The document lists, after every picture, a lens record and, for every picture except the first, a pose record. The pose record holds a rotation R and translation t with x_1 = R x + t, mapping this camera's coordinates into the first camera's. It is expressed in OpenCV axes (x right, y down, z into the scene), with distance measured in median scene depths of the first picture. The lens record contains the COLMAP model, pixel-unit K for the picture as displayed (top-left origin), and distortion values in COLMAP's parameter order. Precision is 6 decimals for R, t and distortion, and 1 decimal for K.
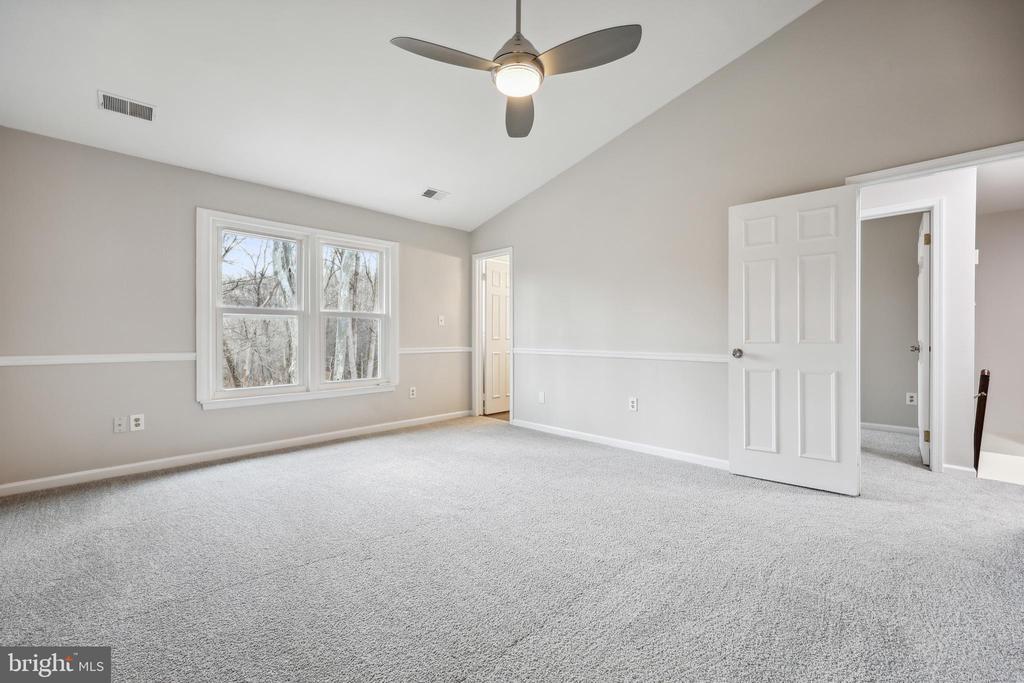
lens RADIAL K [[420.8, 0, 512.0], [0, 420.8, 341.5], [0, 0, 1]] dist [-0.000671, -0.000060]
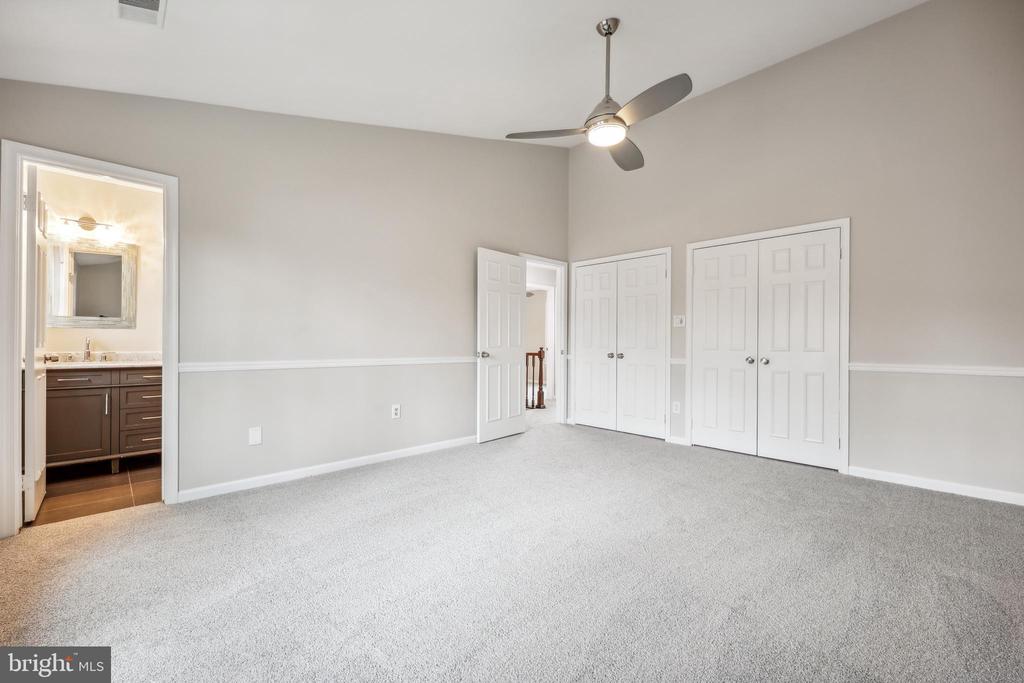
lens RADIAL K [[420.8, 0, 512.0], [0, 420.8, 341.5], [0, 0, 1]] dist [-0.000671, -0.000060]
pose [[0.029295, -0.000201, 0.999571, -0.686294], [0.002412, 0.999997, 0.000130, -0.013540], [-0.999568, 0.002408, 0.029295, 0.707072]]
